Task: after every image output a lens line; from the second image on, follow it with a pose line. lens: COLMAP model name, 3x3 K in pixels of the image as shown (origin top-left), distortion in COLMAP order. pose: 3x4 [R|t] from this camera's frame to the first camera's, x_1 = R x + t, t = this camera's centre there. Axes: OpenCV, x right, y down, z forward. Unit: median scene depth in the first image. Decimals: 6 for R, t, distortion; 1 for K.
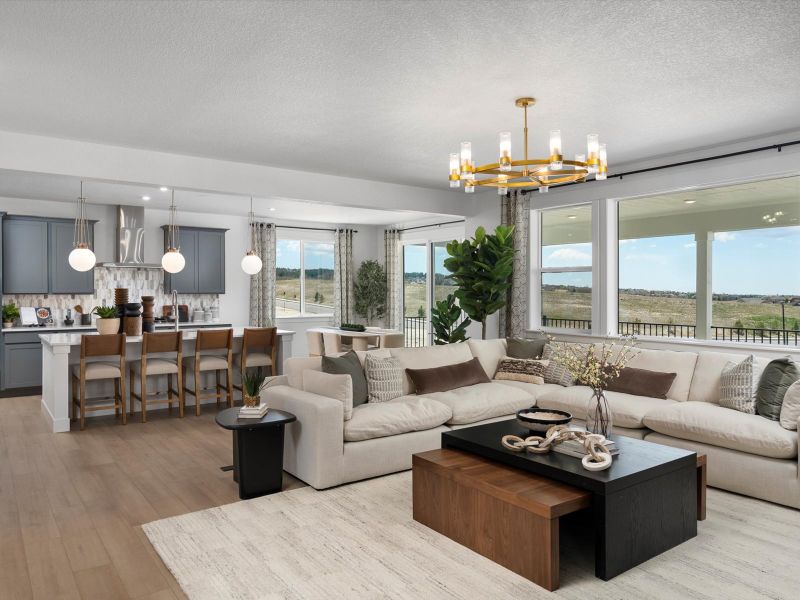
lens RADIAL K [[584.9, 0, 403.2], [0, 584.9, 298.6], [0, 0, 1]] dist [0.001103, 0.000737]
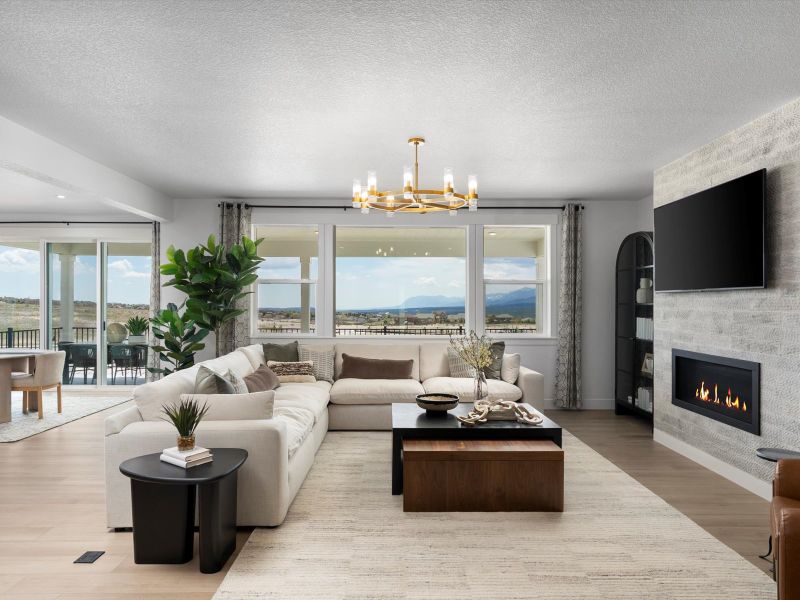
lens RADIAL K [[498.8, 0, 398.0], [0, 498.8, 301.9], [0, 0, 1]] dist [0.029775, -0.005126]
pose [[0.583259, 0.001039, 0.812286, -0.240113], [0.011004, 0.999897, -0.009181, 0.001095], [-0.812212, 0.014294, 0.583188, 0.162083]]
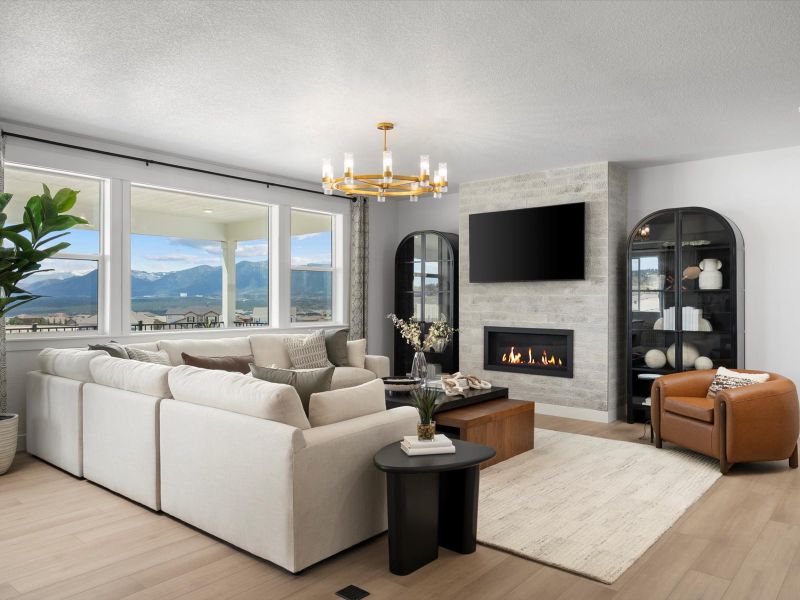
lens RADIAL K [[584.9, 0, 404.1], [0, 584.9, 300.2], [0, 0, 1]] dist [0.001103, 0.000737]
pose [[-0.244275, -0.001727, 0.969704, -0.344000], [0.009562, 0.999946, 0.004189, 0.007146], [-0.969659, 0.010296, -0.244245, 0.446376]]
